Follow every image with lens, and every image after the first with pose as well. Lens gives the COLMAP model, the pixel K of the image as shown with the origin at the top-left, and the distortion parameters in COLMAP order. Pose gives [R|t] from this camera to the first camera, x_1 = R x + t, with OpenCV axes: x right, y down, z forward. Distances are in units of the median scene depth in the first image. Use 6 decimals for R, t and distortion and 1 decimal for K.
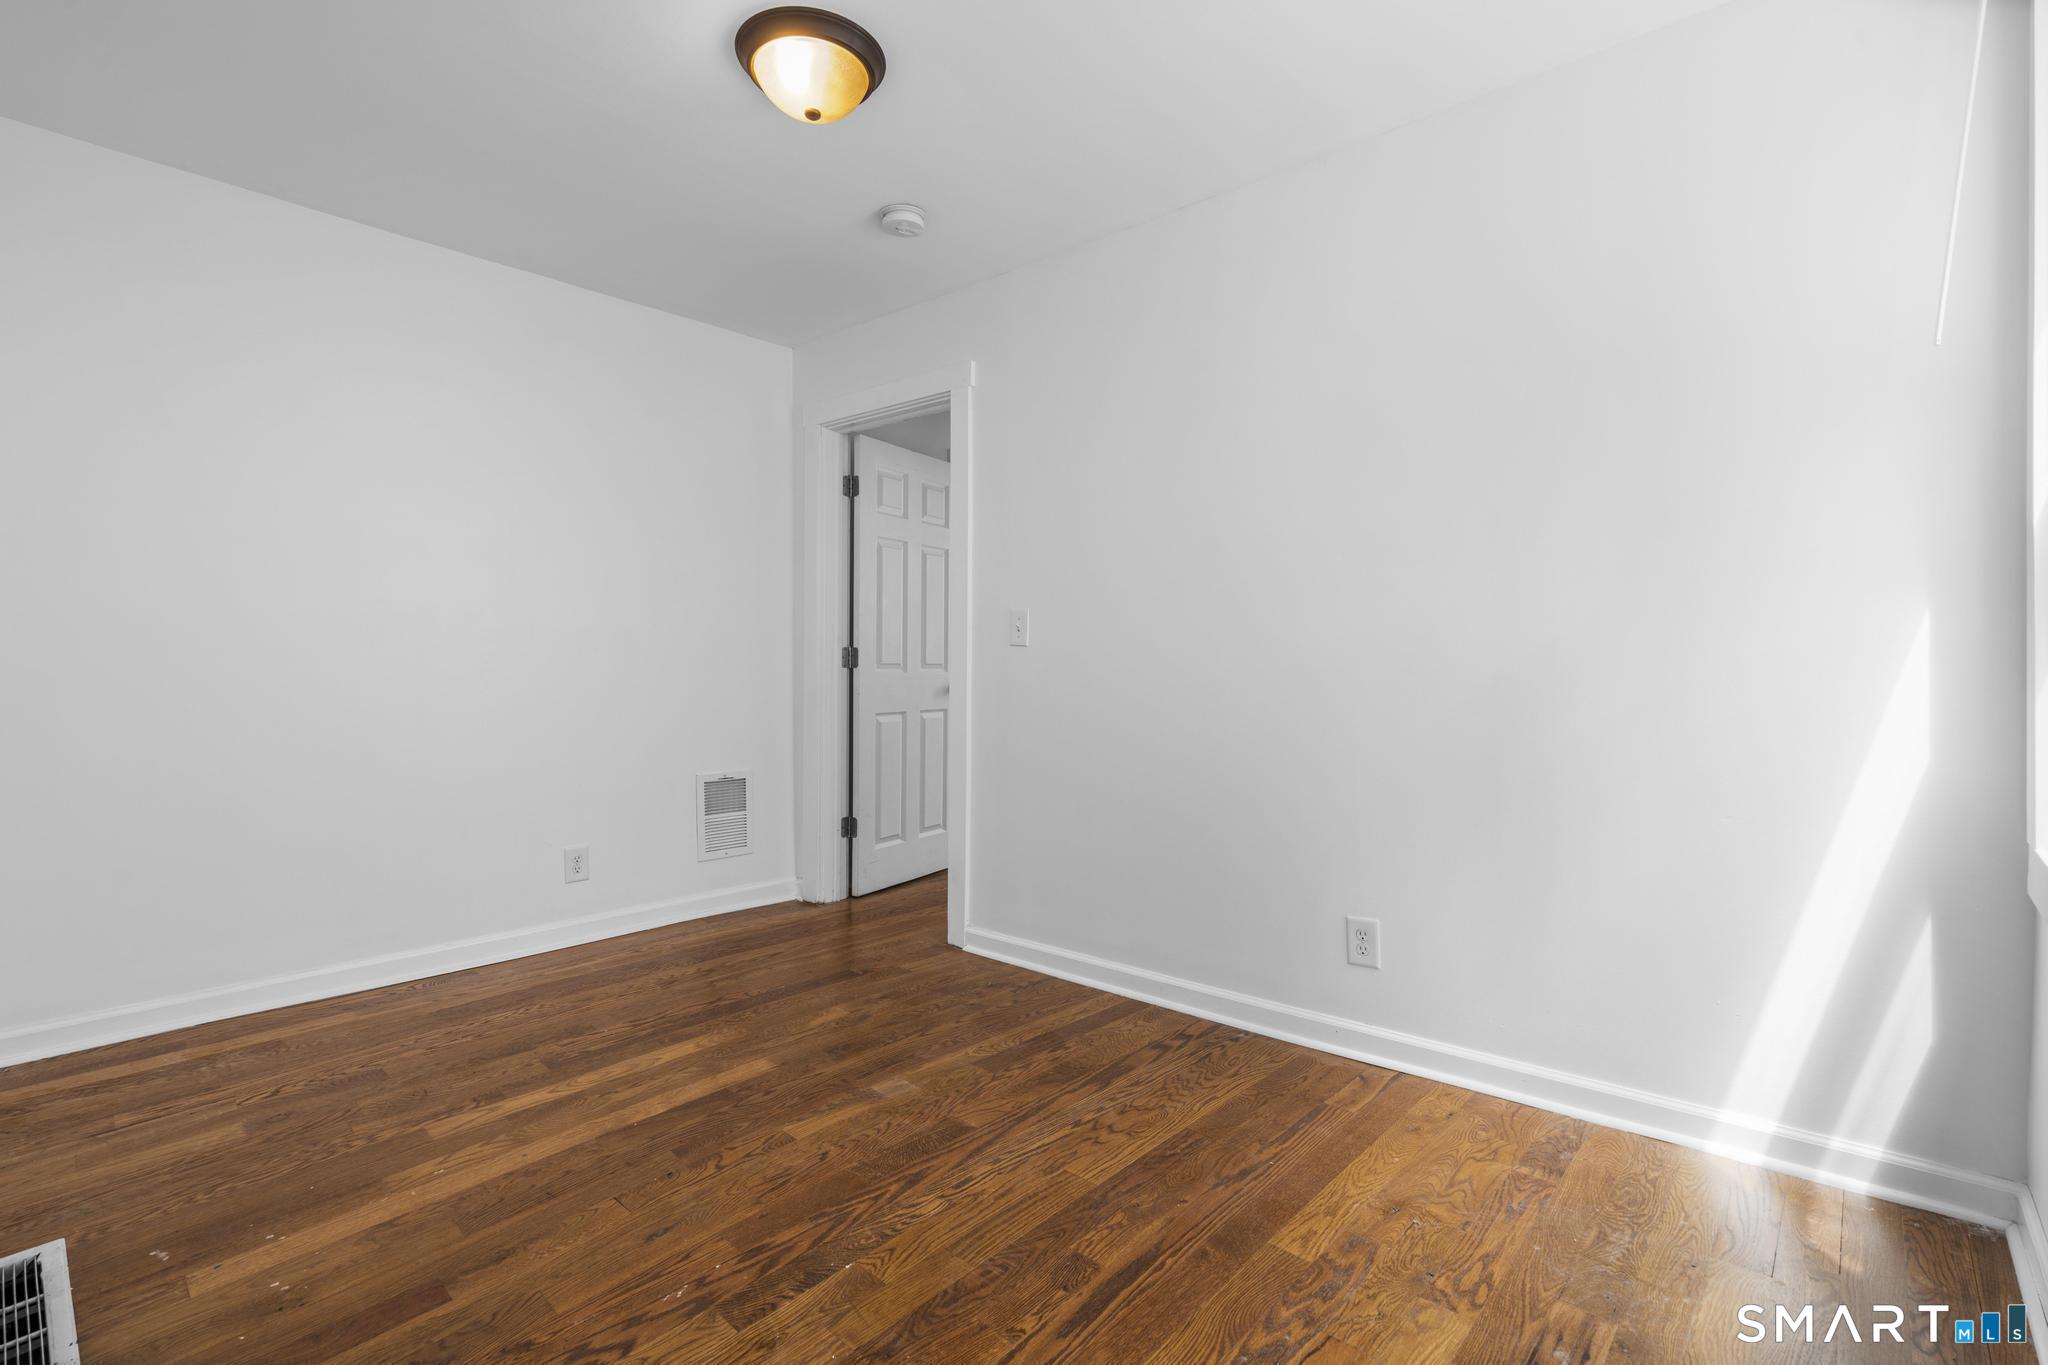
lens RADIAL K [[915.8, 0, 1019.9], [0, 915.8, 682.6], [0, 0, 1]] dist [-0.011404, 0.006918]
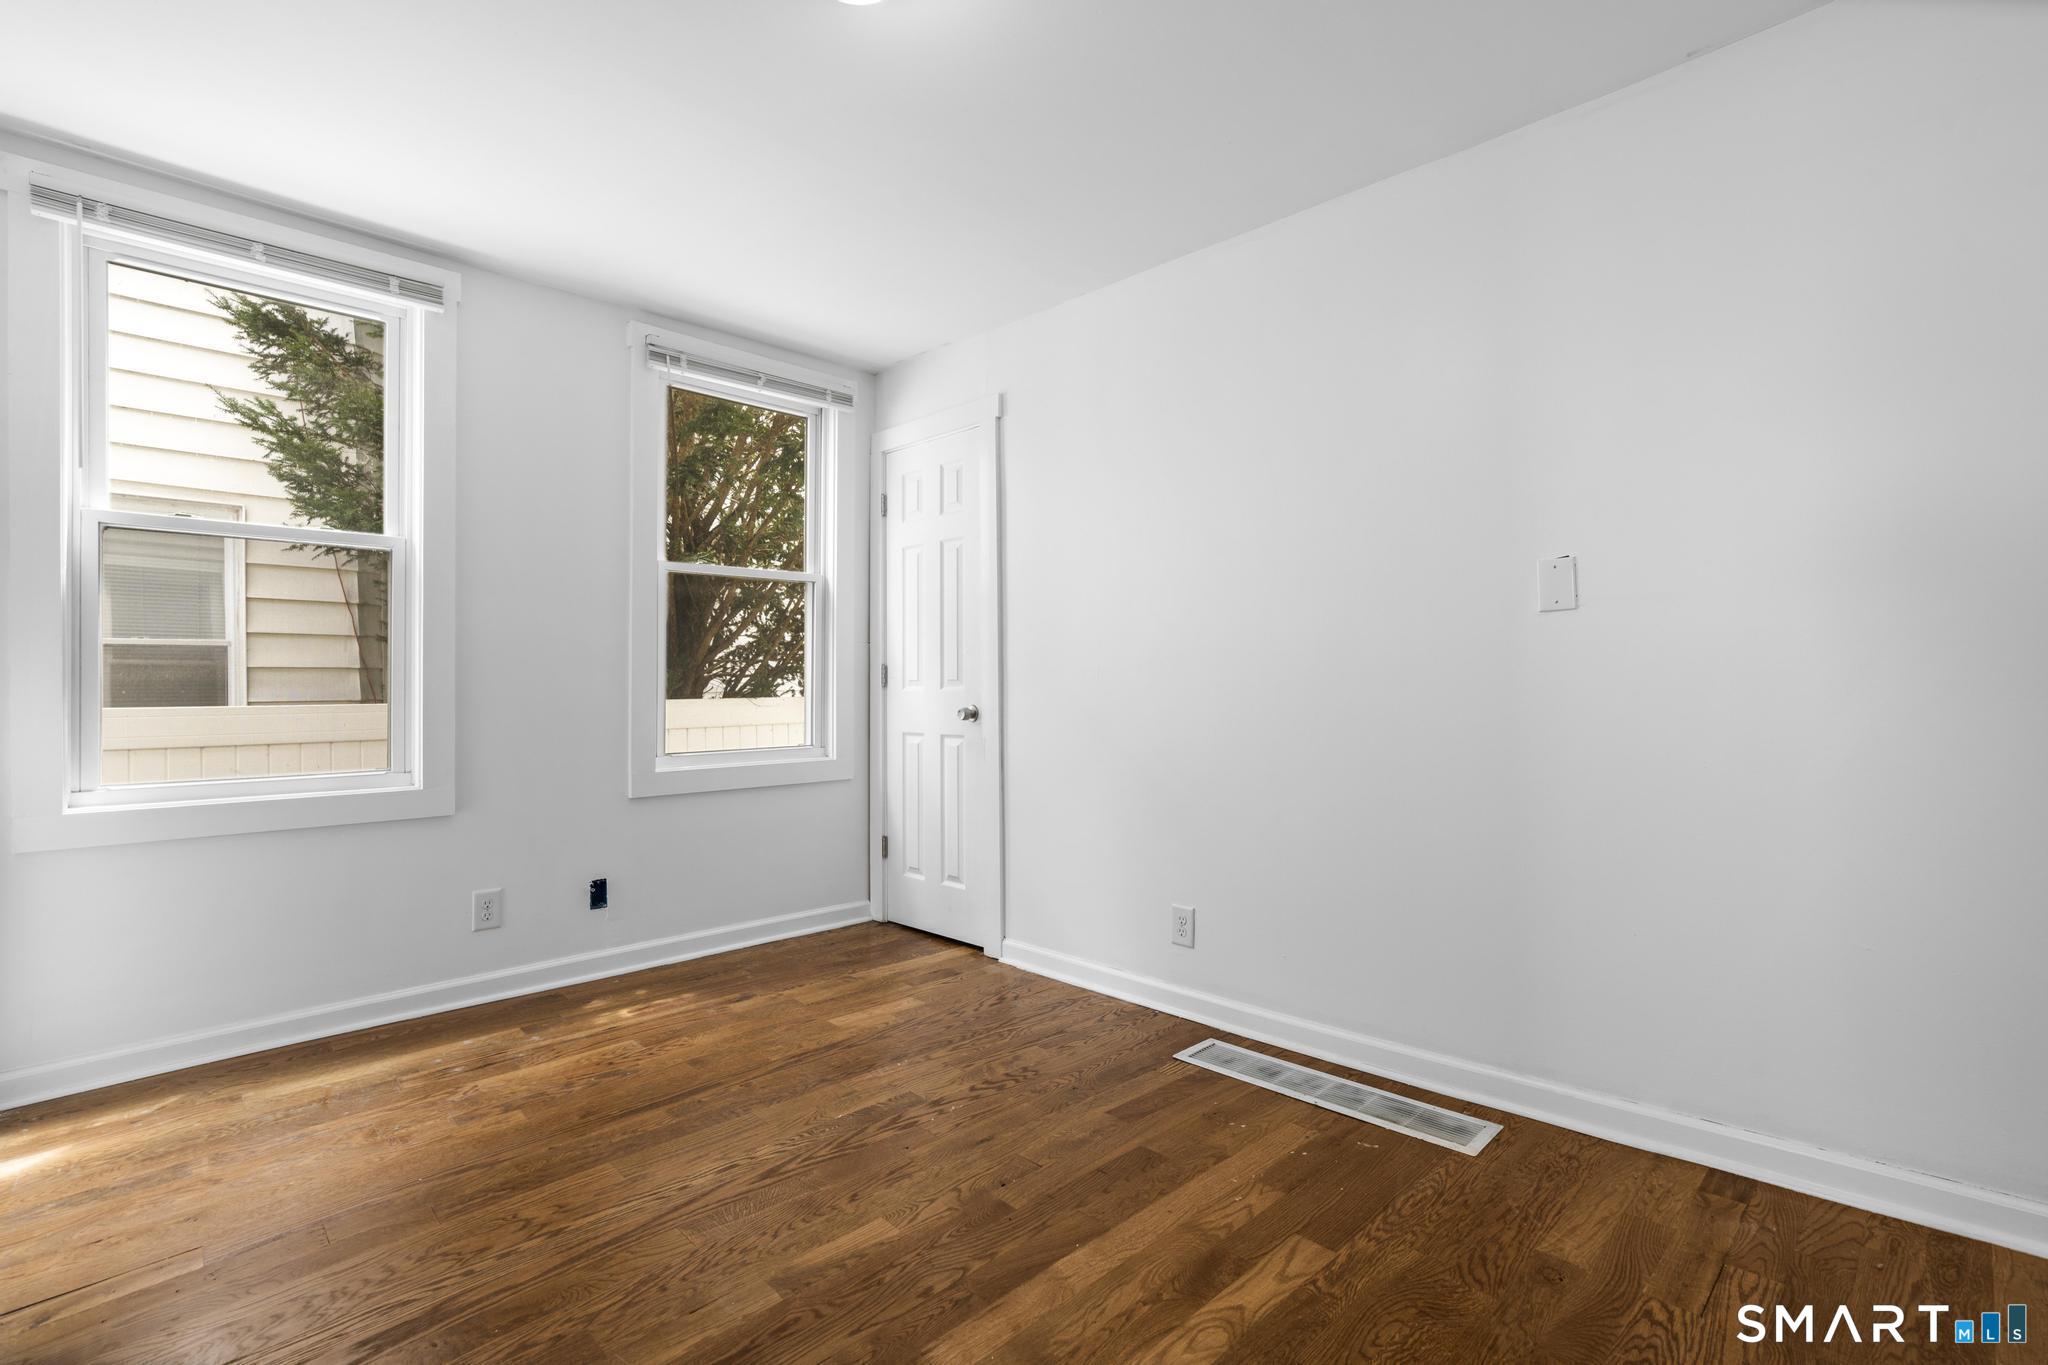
lens RADIAL K [[915.8, 0, 1019.9], [0, 915.8, 682.6], [0, 0, 1]] dist [-0.011404, 0.006918]
pose [[-0.998496, 0.004919, 0.054610, -0.516262], [0.006090, 0.999755, 0.021292, -0.053633], [-0.054492, 0.021593, -0.998281, 2.250462]]
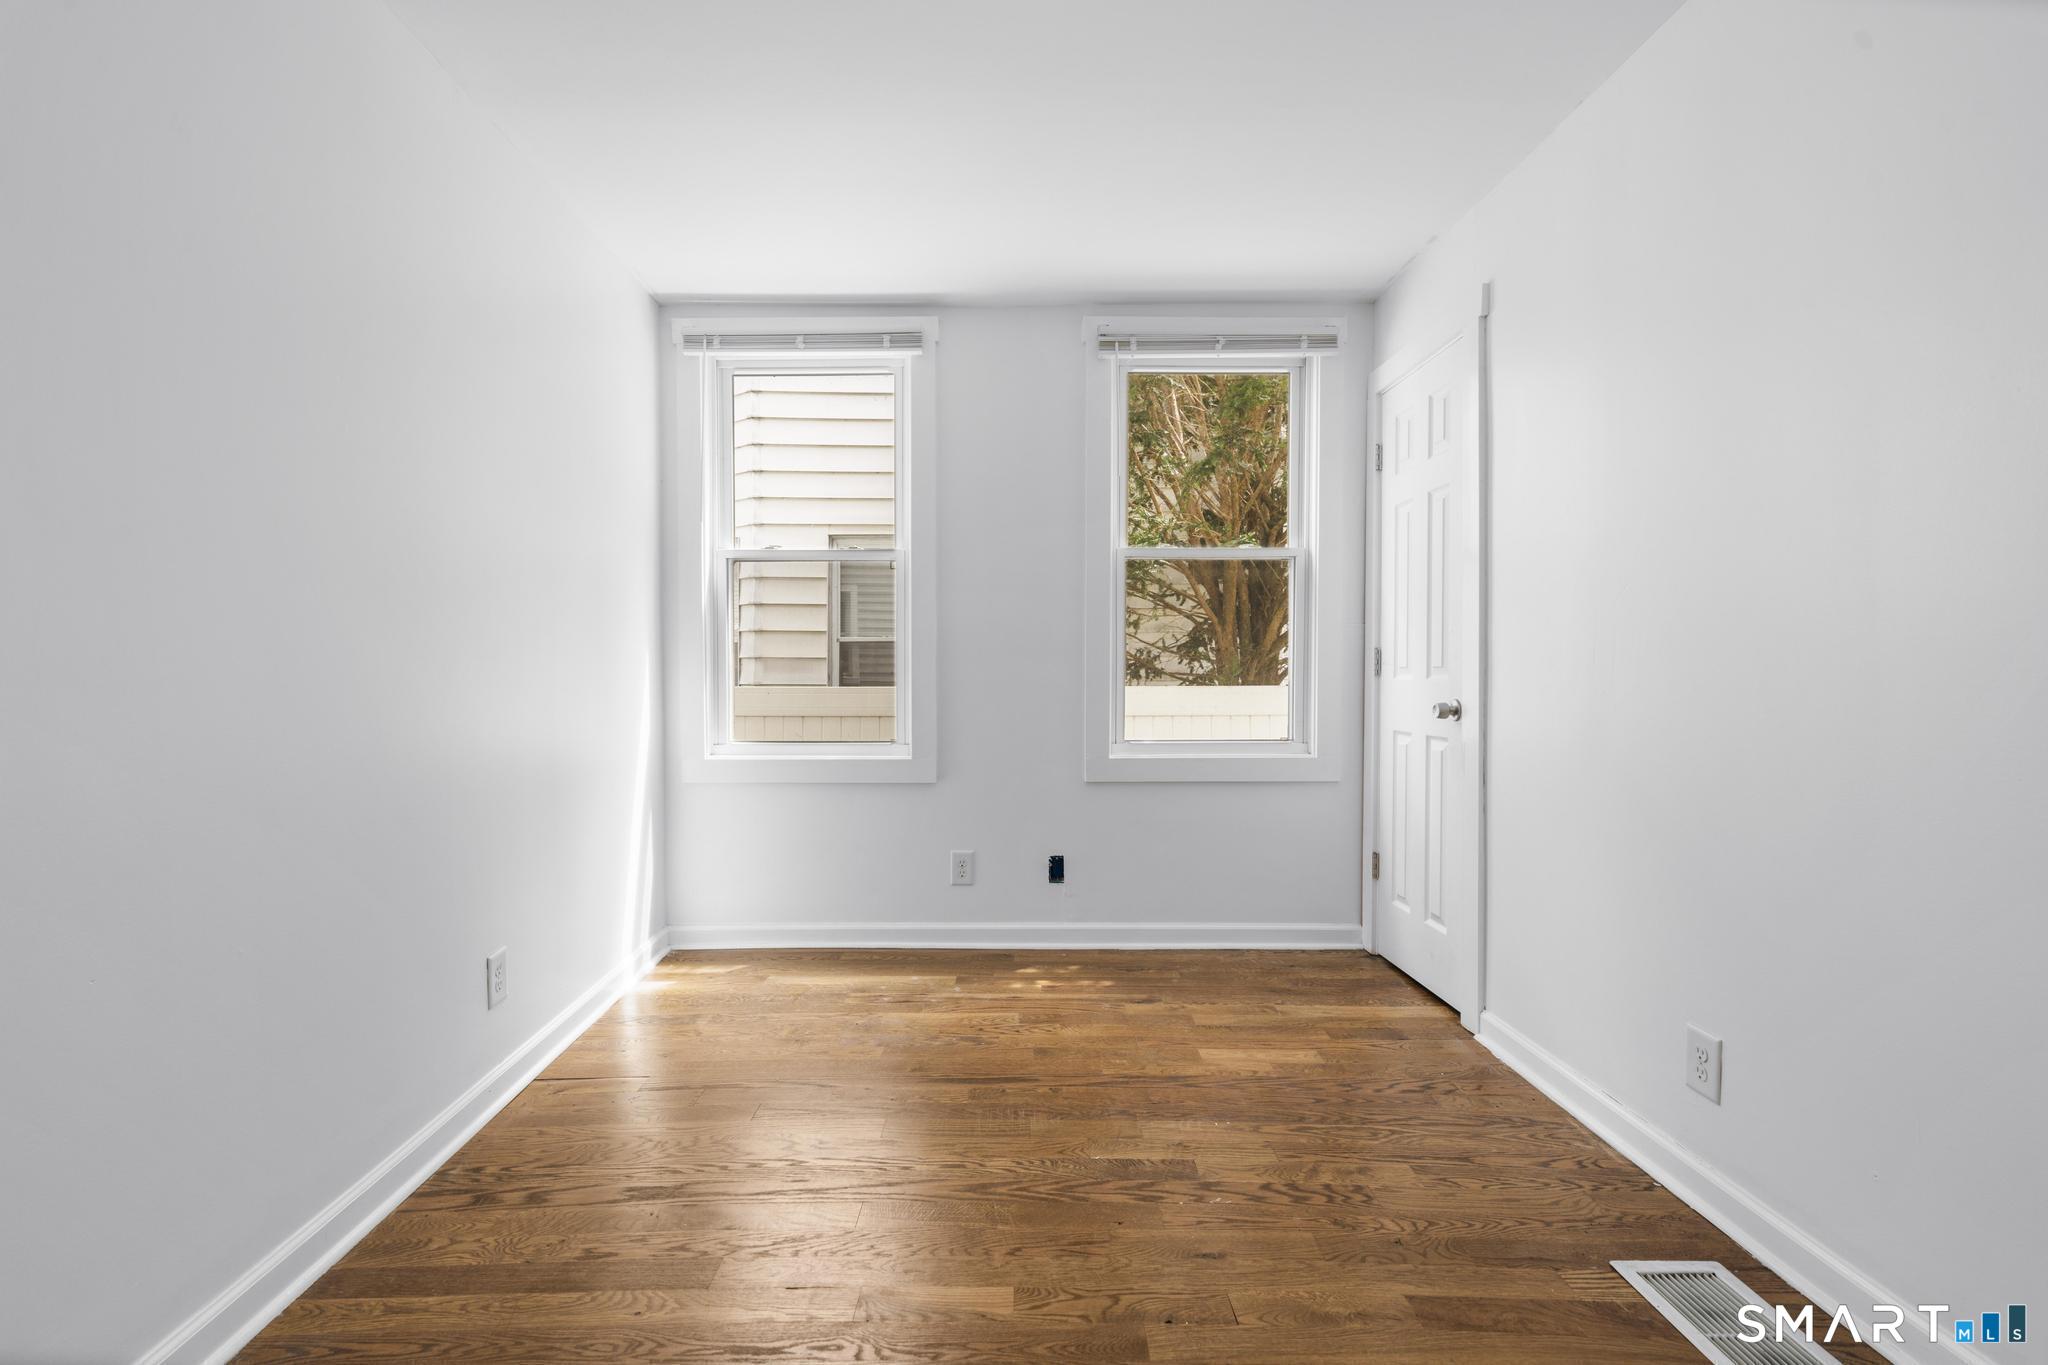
lens RADIAL K [[915.8, 0, 1019.9], [0, 915.8, 682.6], [0, 0, 1]] dist [-0.011404, 0.006918]
pose [[-0.676692, -0.007299, 0.736230, -0.980739], [0.018957, 0.999447, 0.027332, -0.046429], [-0.736022, 0.032452, -0.676179, 1.805438]]
